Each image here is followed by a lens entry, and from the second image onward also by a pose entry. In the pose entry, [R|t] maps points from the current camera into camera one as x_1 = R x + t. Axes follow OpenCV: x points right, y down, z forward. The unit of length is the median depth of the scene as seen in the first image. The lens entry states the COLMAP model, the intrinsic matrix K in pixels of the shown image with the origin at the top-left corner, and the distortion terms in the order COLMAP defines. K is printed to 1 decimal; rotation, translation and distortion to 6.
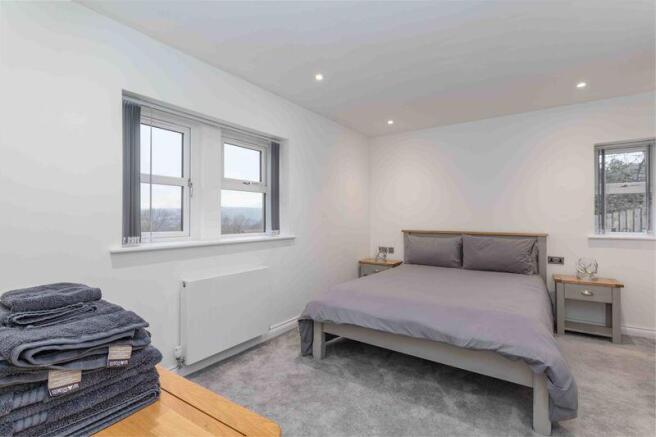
lens RADIAL K [[310.9, 0, 328.0], [0, 310.9, 218.1], [0, 0, 1]] dist [-0.003174, -0.000243]
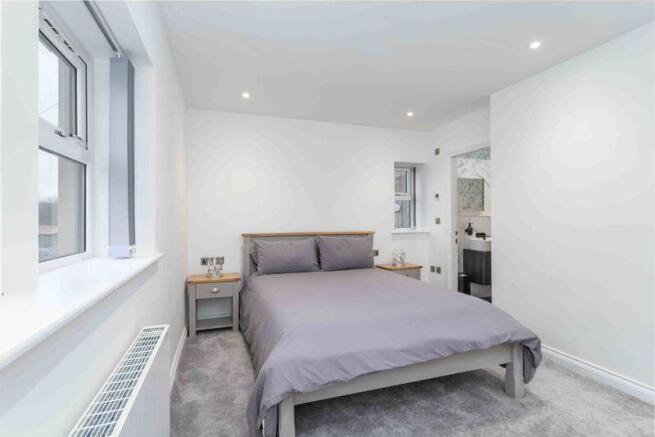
lens RADIAL K [[310.4, 0, 329.8], [0, 310.4, 217.3], [0, 0, 1]] dist [-0.003174, -0.000243]
pose [[0.591396, -0.002535, 0.806377, -0.533801], [0.006533, 0.999977, -0.001648, -0.003128], [-0.806355, 0.006243, 0.591399, 0.665916]]
